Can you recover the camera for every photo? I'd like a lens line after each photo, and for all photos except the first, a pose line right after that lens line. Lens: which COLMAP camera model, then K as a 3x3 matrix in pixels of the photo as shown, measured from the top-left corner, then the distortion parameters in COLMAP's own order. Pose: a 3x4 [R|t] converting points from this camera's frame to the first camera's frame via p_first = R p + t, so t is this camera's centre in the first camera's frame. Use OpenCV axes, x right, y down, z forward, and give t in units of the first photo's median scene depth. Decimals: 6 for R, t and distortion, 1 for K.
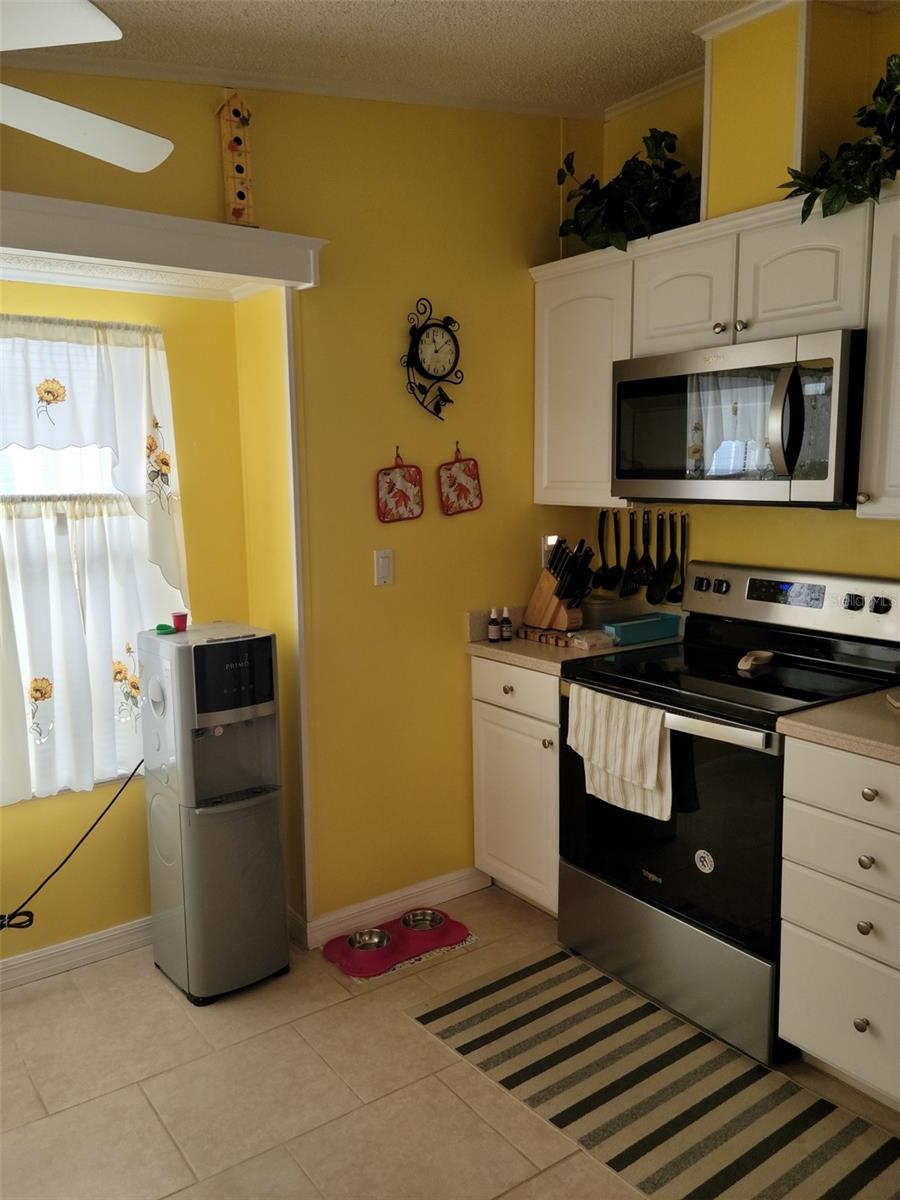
lens RADIAL K [[959.2, 0, 446.1], [0, 959.2, 600.5], [0, 0, 1]] dist [0.114842, -0.122410]
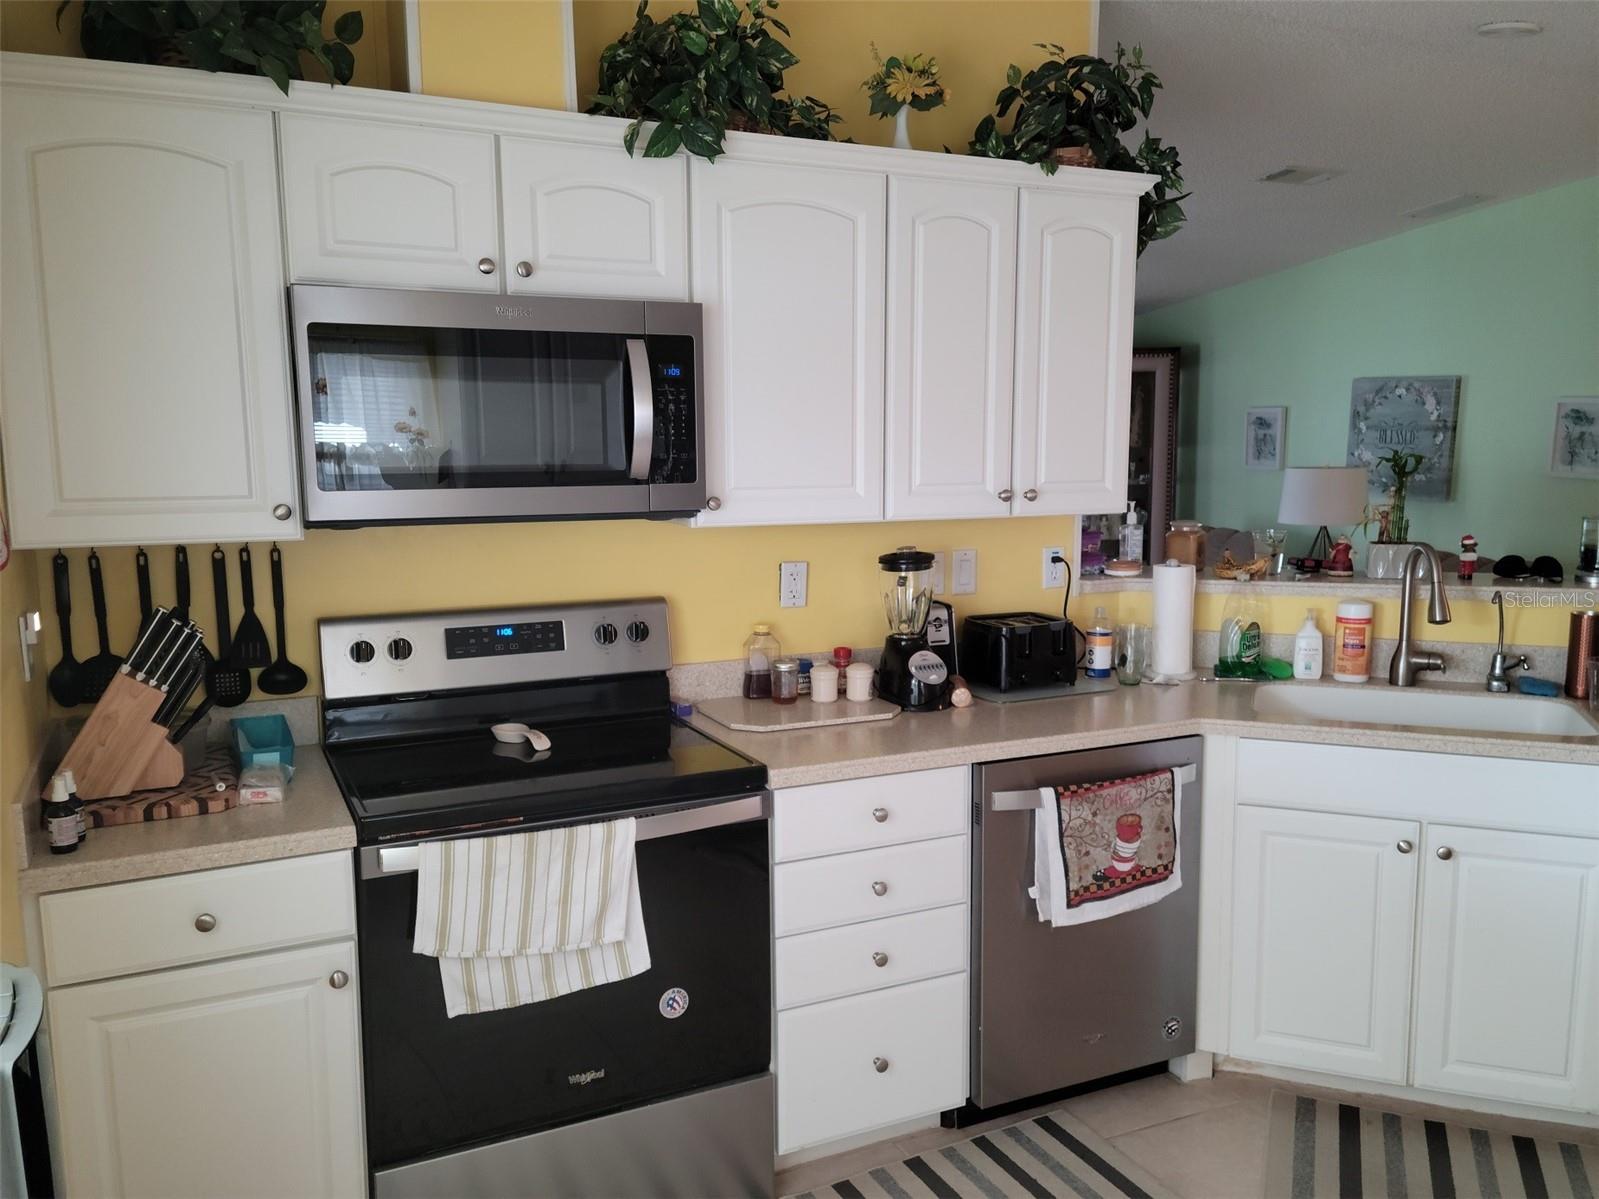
lens RADIAL K [[1281.6, 0, 796.8], [0, 1281.6, 610.8], [0, 0, 1]] dist [0.110259, -0.115322]
pose [[0.183618, -0.125504, 0.974953, -0.576238], [0.145502, 0.984361, 0.099312, -0.097441], [-0.972170, 0.123622, 0.199007, 0.616000]]
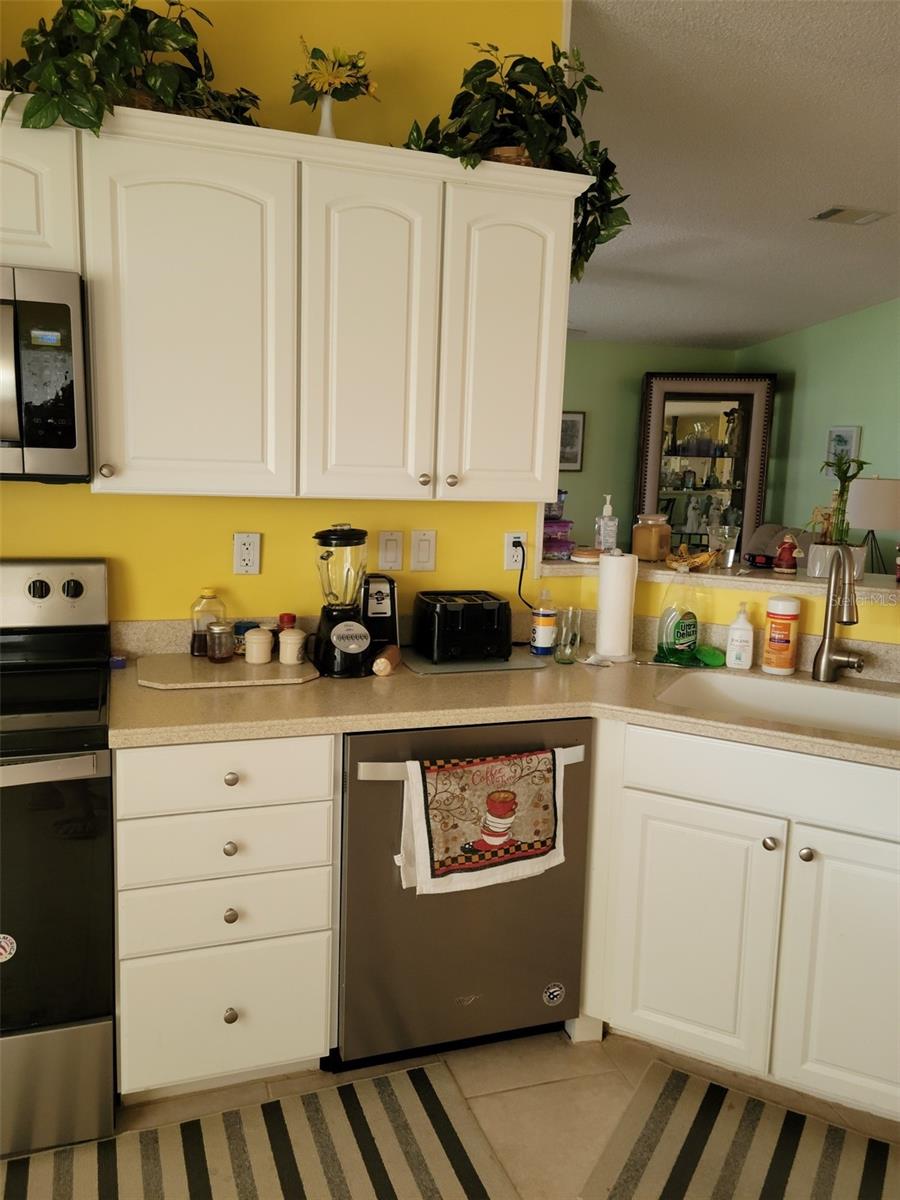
lens RADIAL K [[958.1, 0, 449.8], [0, 958.1, 594.8], [0, 0, 1]] dist [0.113262, -0.125203]
pose [[0.295246, -0.129731, 0.946573, -0.291982], [0.101649, 0.989380, 0.103893, -0.044960], [-0.949999, 0.065544, 0.305298, 0.374693]]
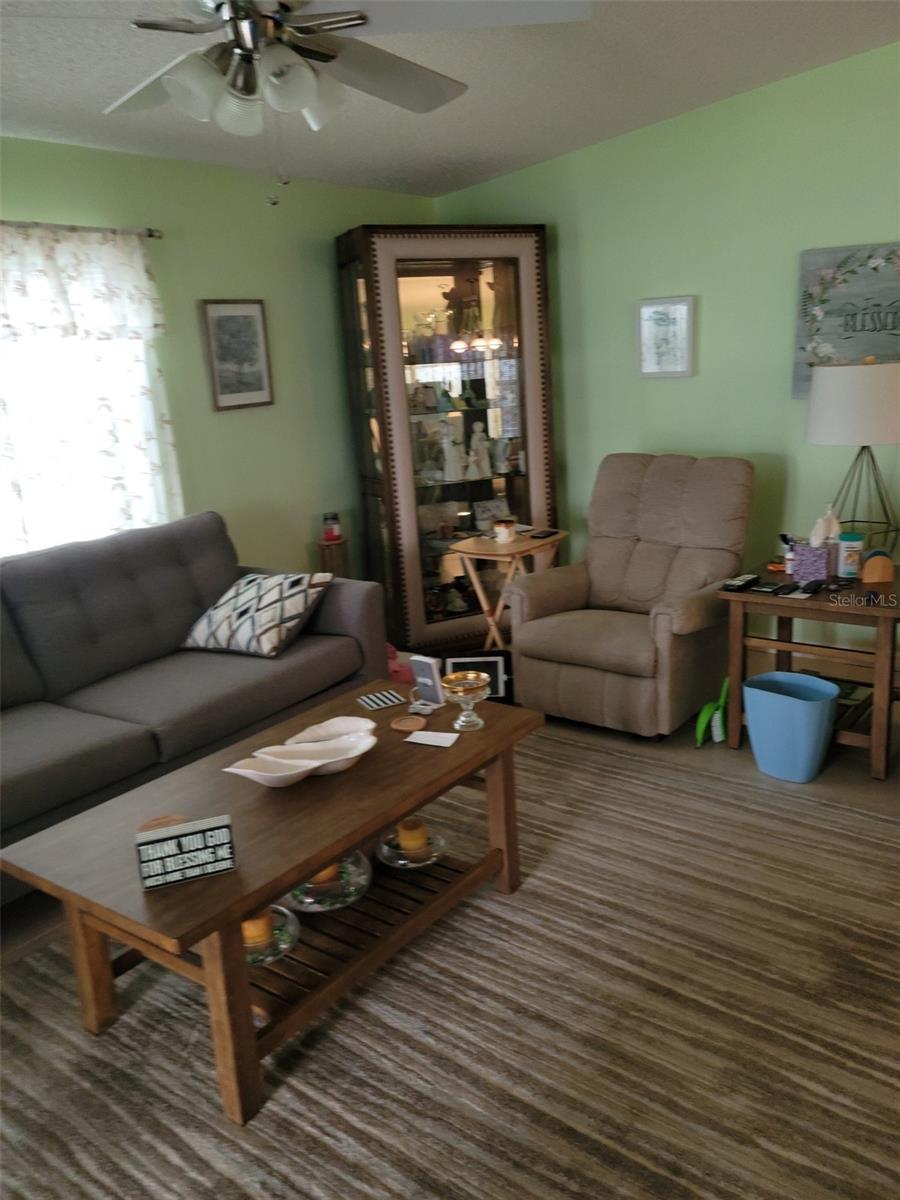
lens RADIAL K [[954.5, 0, 453.5], [0, 954.5, 596.9], [0, 0, 1]] dist [0.112835, -0.125915]
pose [[-0.301743, -0.212145, 0.929487, 0.747575], [0.195384, 0.940476, 0.278082, -0.150120], [-0.933154, 0.265516, -0.242332, 0.996914]]
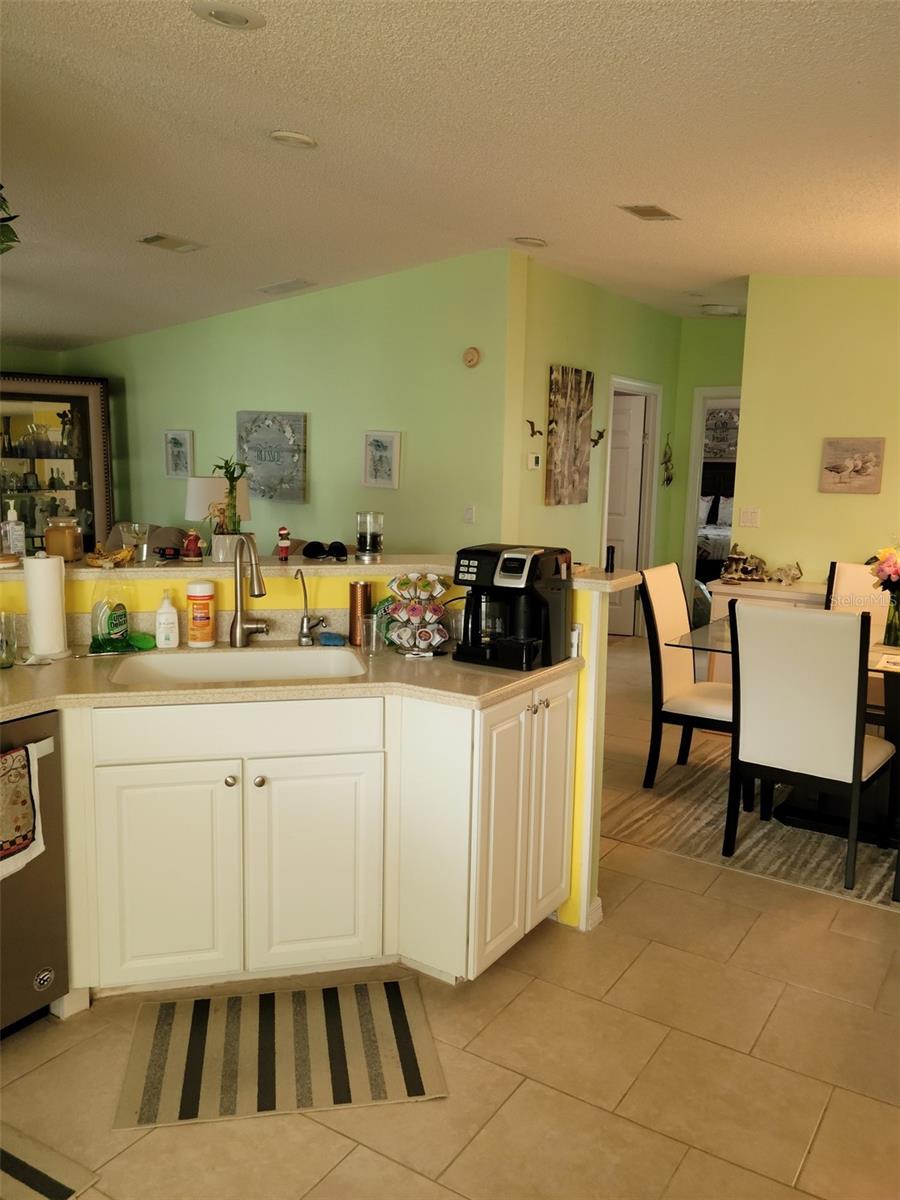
lens RADIAL K [[959.2, 0, 446.1], [0, 959.2, 600.5], [0, 0, 1]] dist [0.114842, -0.122410]
pose [[-0.373512, -0.131507, 0.918256, -0.422346], [0.121553, 0.974426, 0.188995, -0.064378], [-0.919627, 0.182208, -0.347975, 0.482411]]
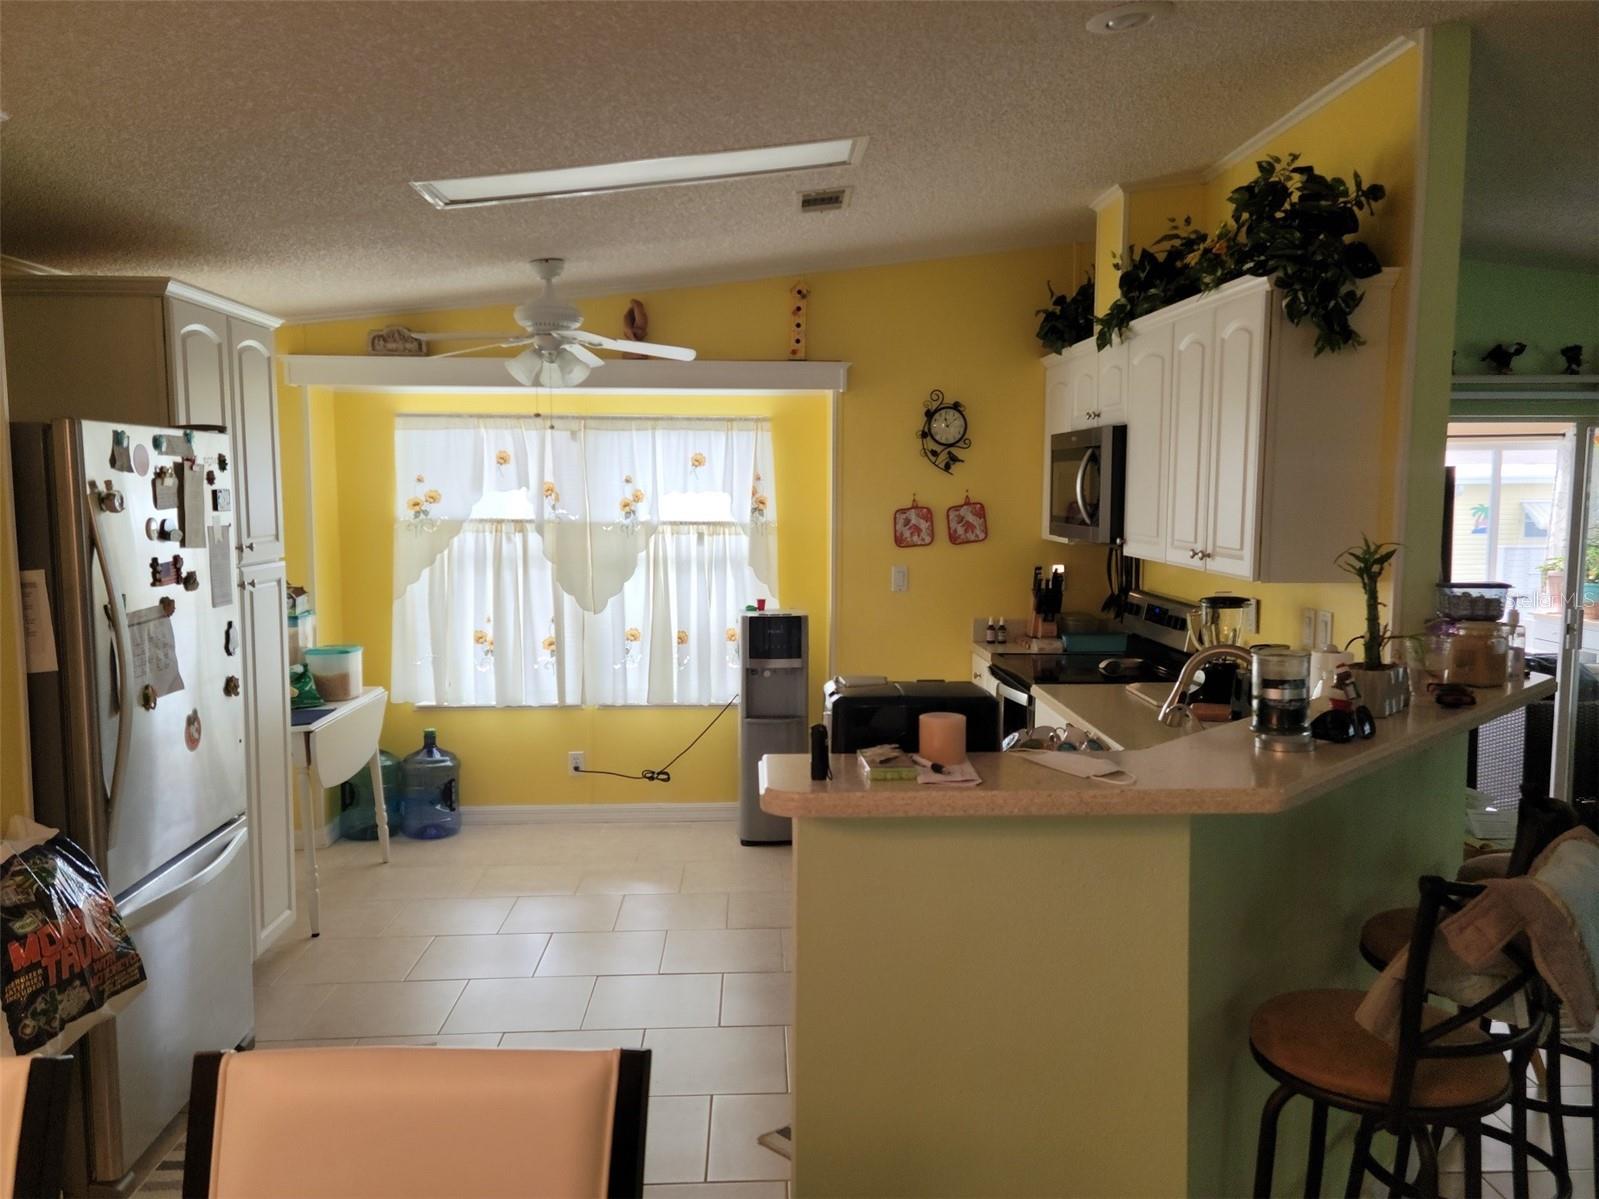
lens RADIAL K [[1278.1, 0, 801.0], [0, 1278.1, 602.4], [0, 0, 1]] dist [0.114842, -0.122410]
pose [[0.833490, 0.066847, -0.548476, 0.925278], [-0.093756, 0.995370, -0.021162, 0.057843], [0.544522, 0.069061, 0.835899, -0.698278]]
